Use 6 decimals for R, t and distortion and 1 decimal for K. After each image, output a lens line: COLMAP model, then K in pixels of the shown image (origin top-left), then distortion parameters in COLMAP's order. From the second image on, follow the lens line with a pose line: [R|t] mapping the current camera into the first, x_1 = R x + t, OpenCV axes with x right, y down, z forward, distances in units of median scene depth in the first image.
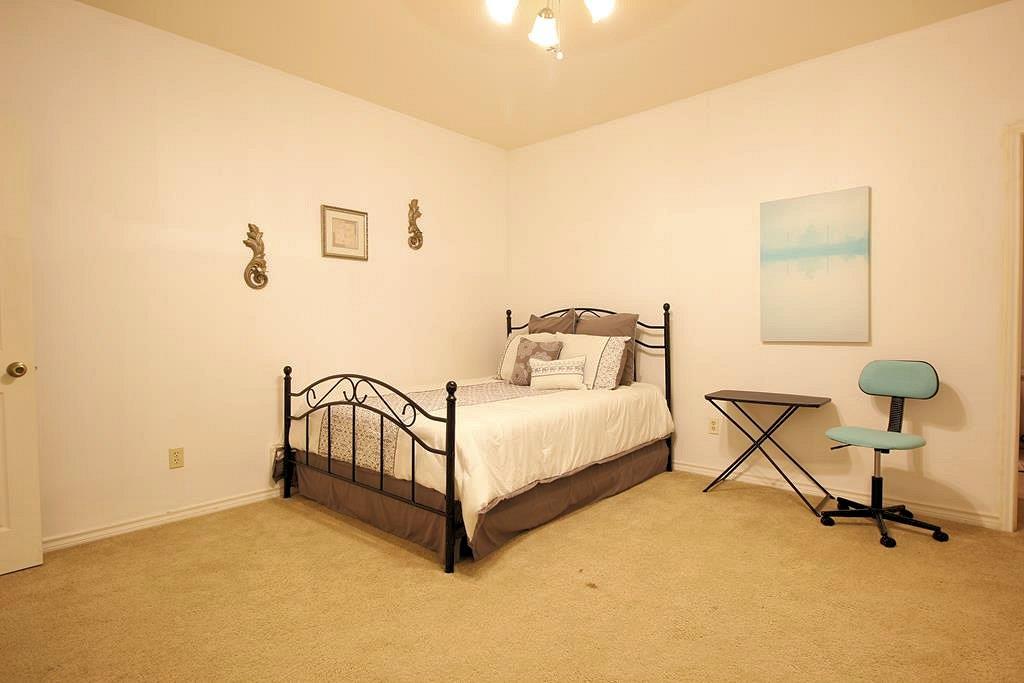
lens RADIAL K [[528.8, 0, 512.0], [0, 528.8, 341.5], [0, 0, 1]] dist [-0.000536, -0.000081]
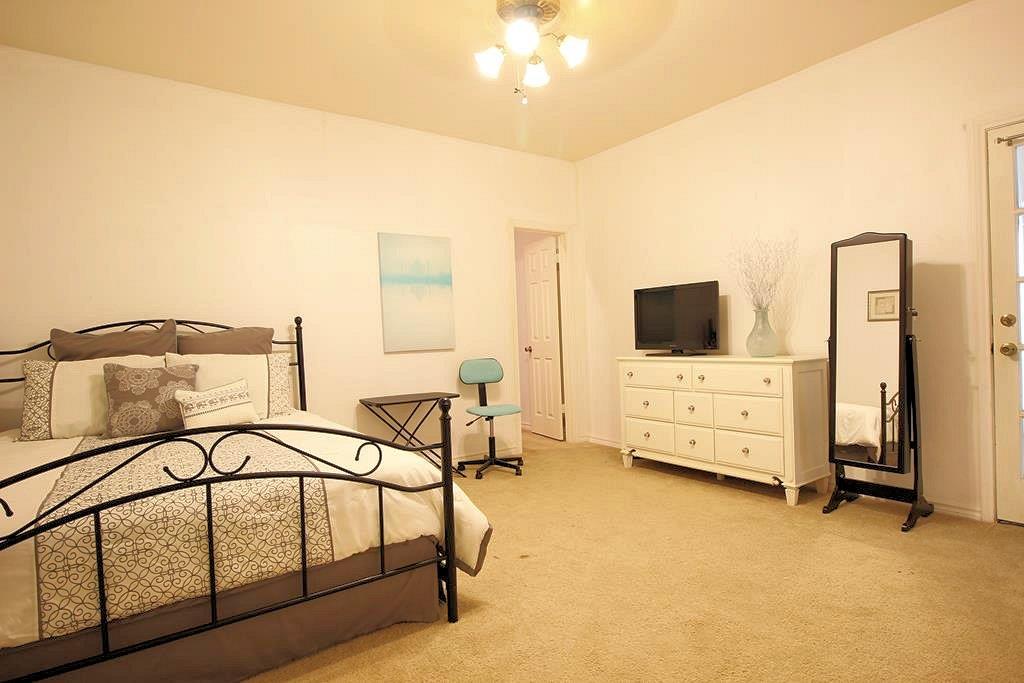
lens RADIAL K [[559.9, 0, 512.0], [0, 559.9, 341.5], [0, 0, 1]] dist [0.000701, 0.000108]
pose [[0.207841, -0.010710, 0.978104, -0.763726], [0.060068, 0.998193, -0.001834, -0.005196], [-0.976317, 0.059134, 0.208109, 0.544230]]
